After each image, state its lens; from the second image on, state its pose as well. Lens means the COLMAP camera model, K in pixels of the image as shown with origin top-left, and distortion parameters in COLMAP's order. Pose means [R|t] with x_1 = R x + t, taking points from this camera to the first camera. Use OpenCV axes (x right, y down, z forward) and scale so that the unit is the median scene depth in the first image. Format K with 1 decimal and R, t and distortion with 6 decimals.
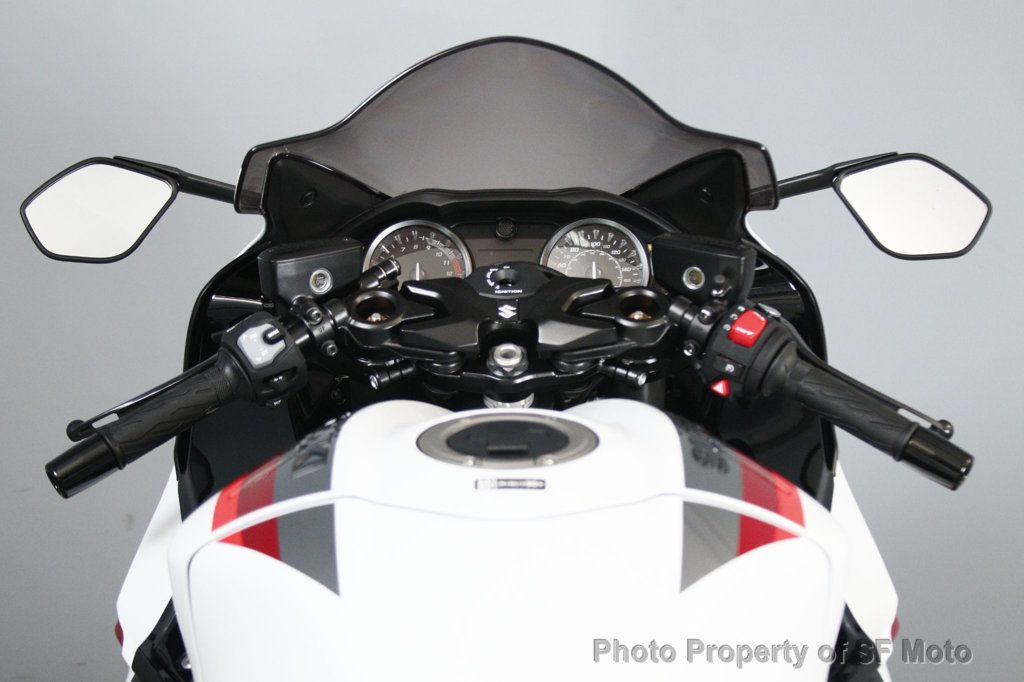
lens RADIAL K [[2158.1, 0, 512.0], [0, 2158.1, 341.0], [0, 0, 1]] dist [0.022884, 0.259569]
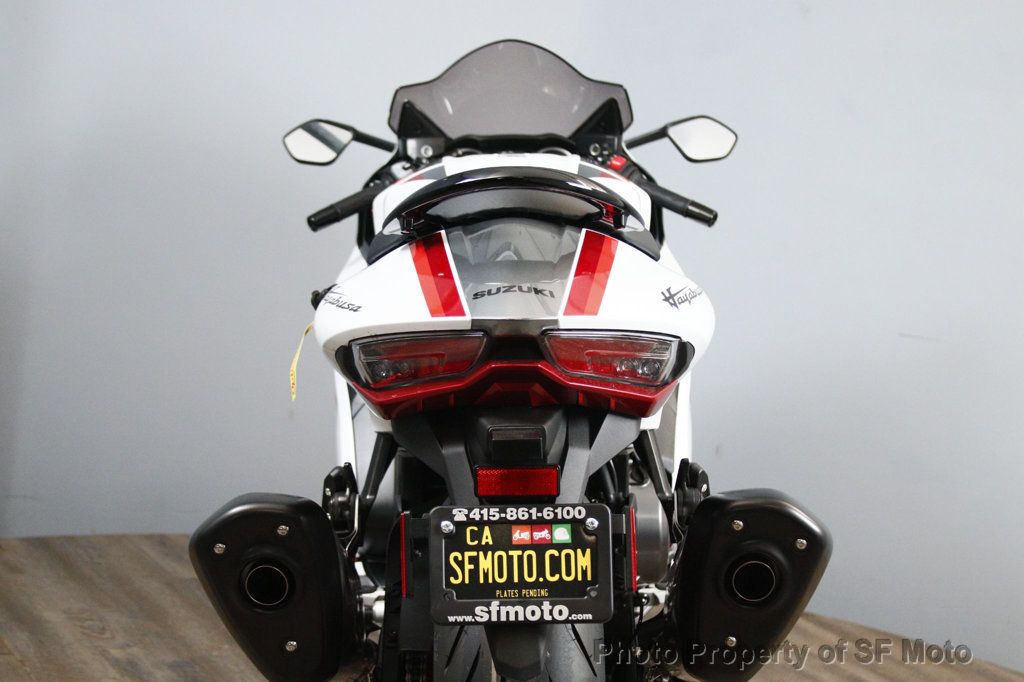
lens RADIAL K [[2035.1, 0, 512.0], [0, 2035.1, 341.0], [0, 0, 1]] dist [0.010516, -0.008600]
pose [[0.999938, -0.009720, 0.005499, -0.014748], [0.010621, 0.979901, -0.199203, 0.585911], [-0.003452, 0.199249, 0.979943, -1.018015]]
